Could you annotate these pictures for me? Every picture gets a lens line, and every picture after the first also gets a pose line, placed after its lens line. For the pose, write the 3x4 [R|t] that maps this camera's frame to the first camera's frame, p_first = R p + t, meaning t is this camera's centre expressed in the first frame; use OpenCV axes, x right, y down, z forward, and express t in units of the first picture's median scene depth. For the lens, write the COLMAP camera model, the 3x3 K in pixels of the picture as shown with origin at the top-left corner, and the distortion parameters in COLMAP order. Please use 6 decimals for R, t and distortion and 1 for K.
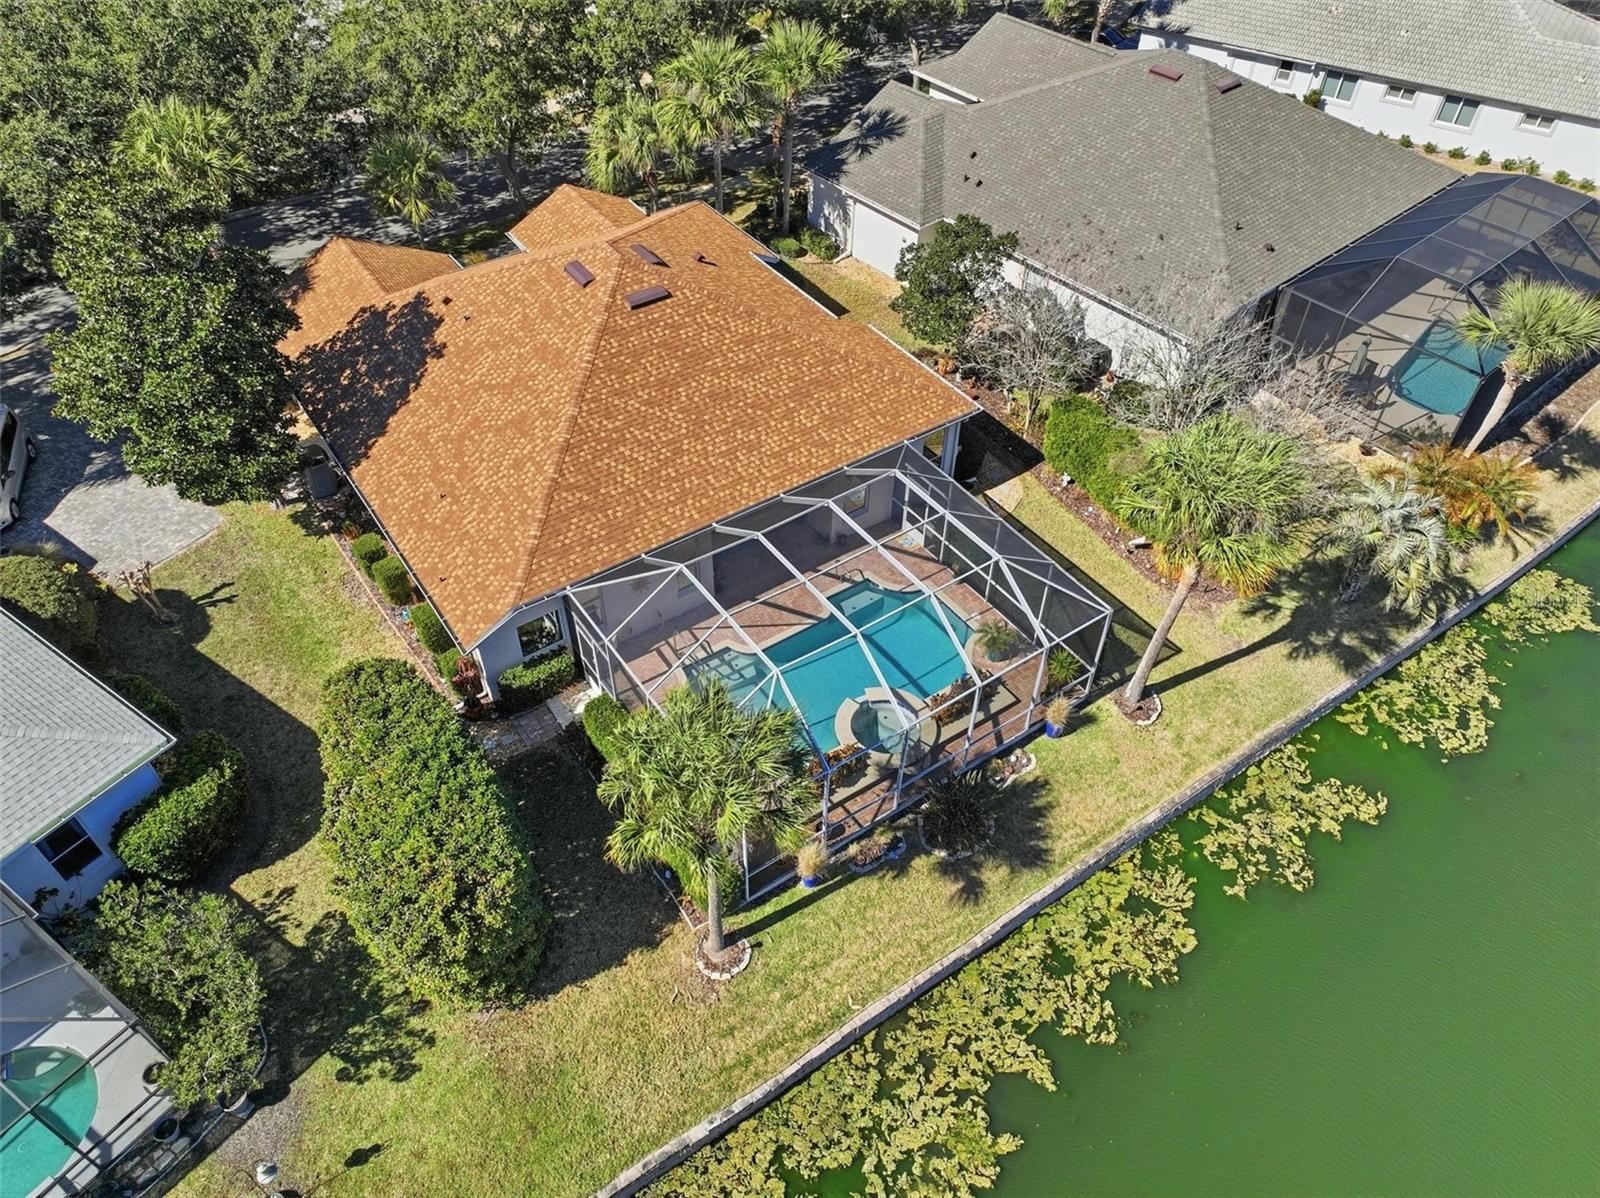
lens RADIAL K [[1138.0, 0, 803.6], [0, 1138.0, 598.9], [0, 0, 1]] dist [-0.004612, 0.026369]
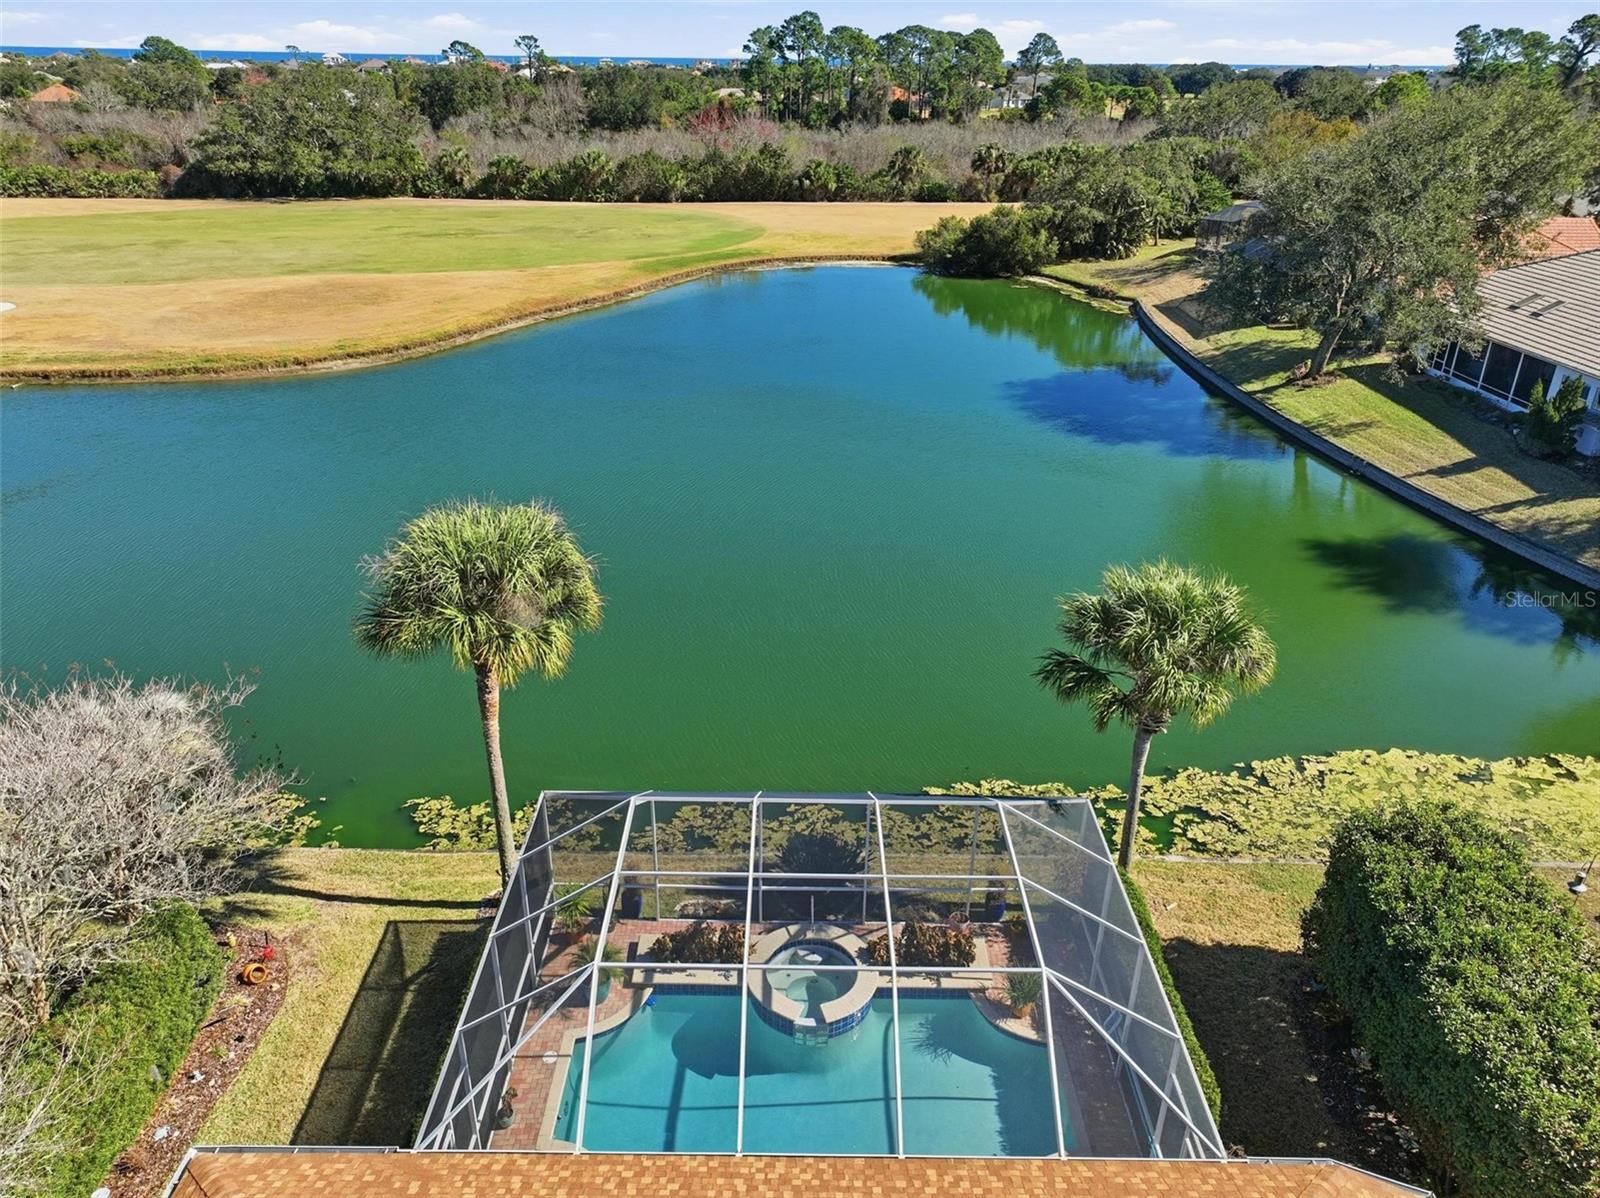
lens RADIAL K [[1092.7, 0, 784.7], [0, 1092.7, 578.9], [0, 0, 1]] dist [0.002170, 0.007265]
pose [[-0.813810, -0.257187, 0.521122, -0.237650], [0.397017, 0.408787, 0.821748, -0.634679], [-0.424371, 0.875641, -0.230567, 1.003624]]
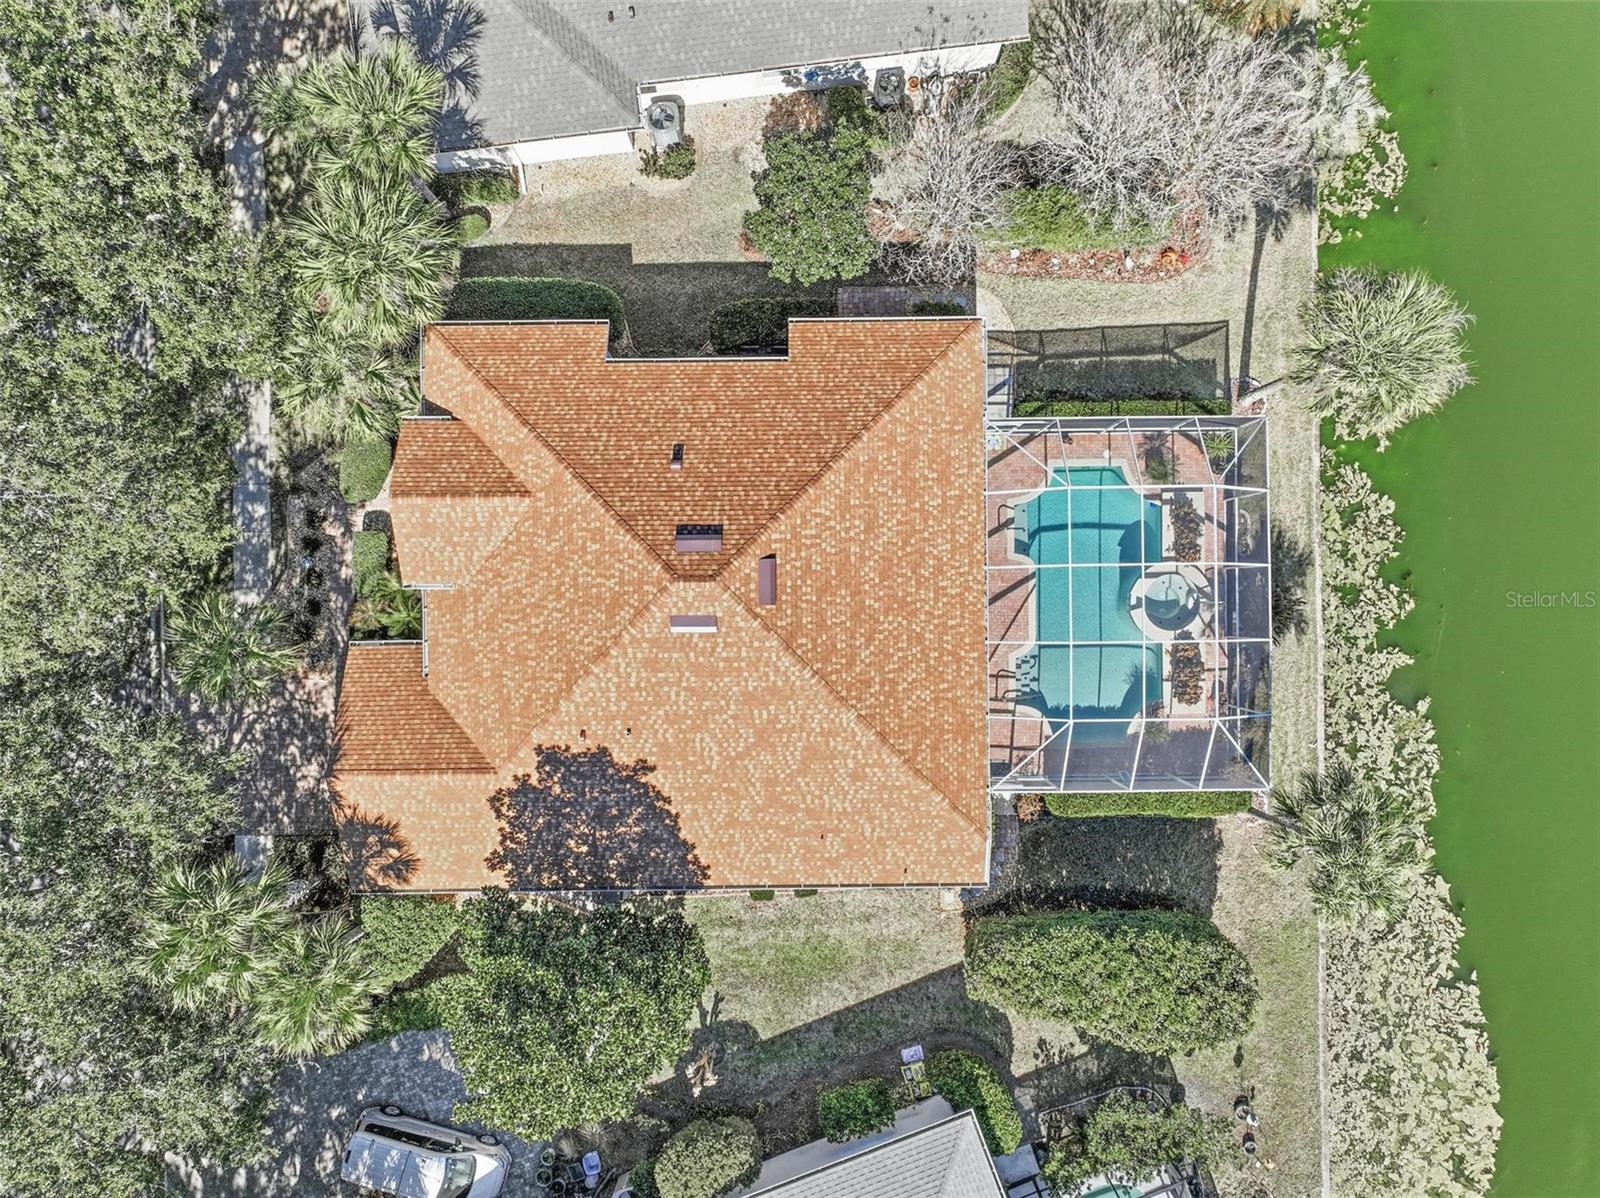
lens RADIAL K [[1138.0, 0, 803.6], [0, 1138.0, 598.9], [0, 0, 1]] dist [-0.004612, 0.026369]
pose [[0.564496, -0.825377, -0.009907, -0.146166], [0.584595, 0.391288, 0.710734, -1.057754], [-0.582746, -0.406998, 0.703391, 0.388949]]
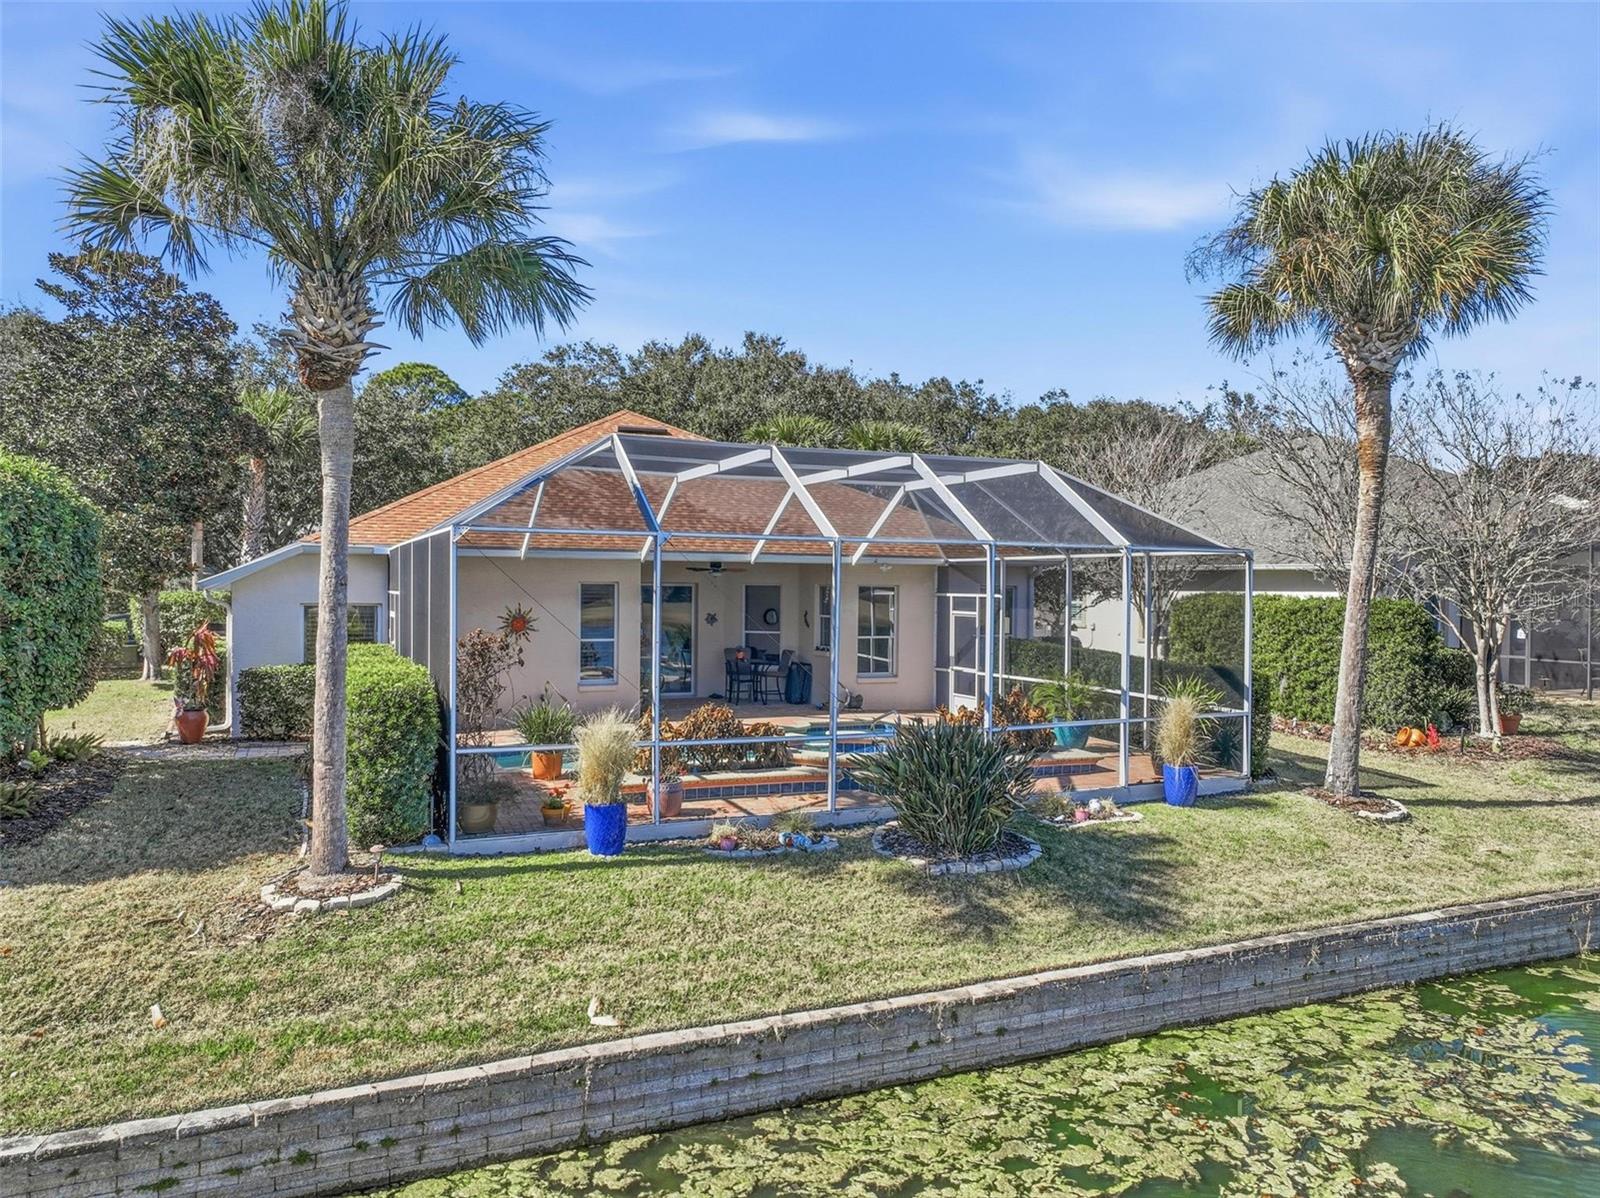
lens RADIAL K [[1126.4, 0, 800.0], [0, 1126.4, 599.0], [0, 0, 1]] dist [-0.001337, 0.023090]
pose [[0.982836, -0.005638, -0.184395, 0.160620], [-0.125546, 0.711935, -0.690932, 0.458202], [0.135173, 0.702223, 0.699007, 0.611861]]
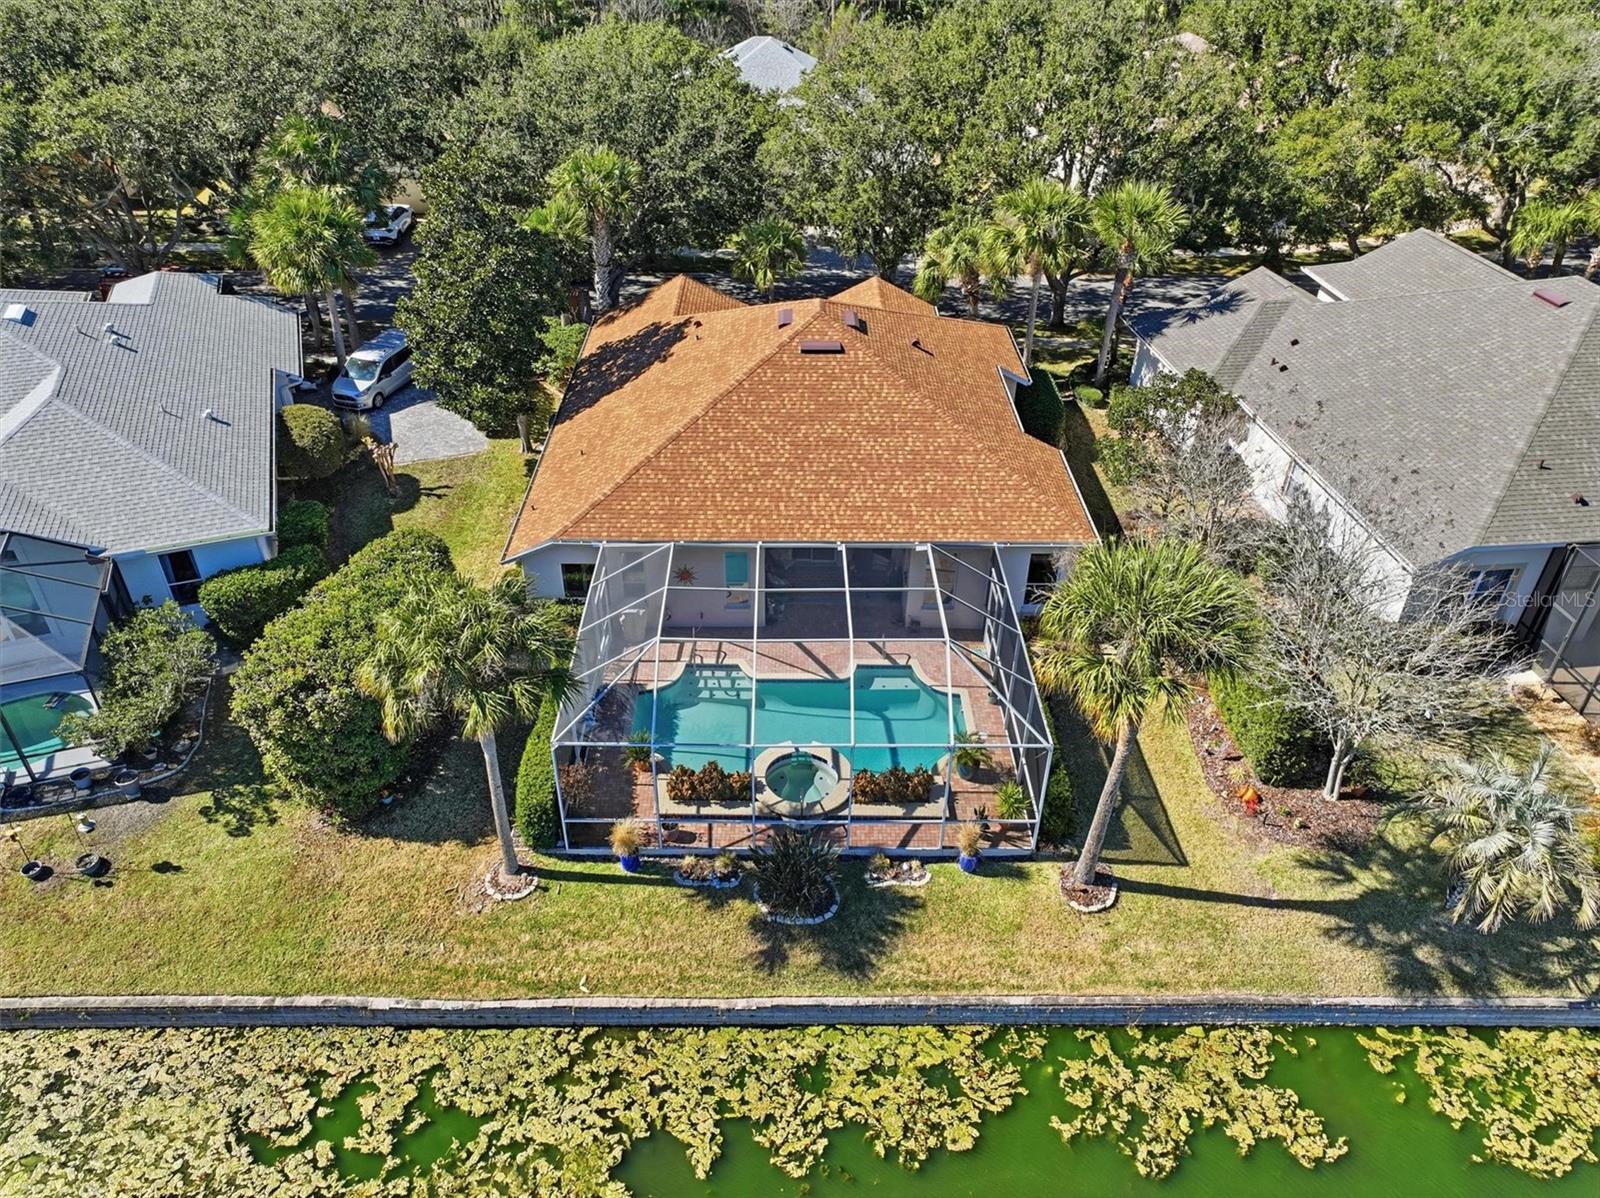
lens RADIAL K [[1126.4, 0, 800.0], [0, 1126.4, 599.0], [0, 0, 1]] dist [-0.001337, 0.023090]
pose [[0.825387, 0.318498, -0.466149, 0.492707], [-0.398378, 0.913624, -0.081151, 0.055238], [0.400038, 0.252685, 0.880977, 0.133525]]
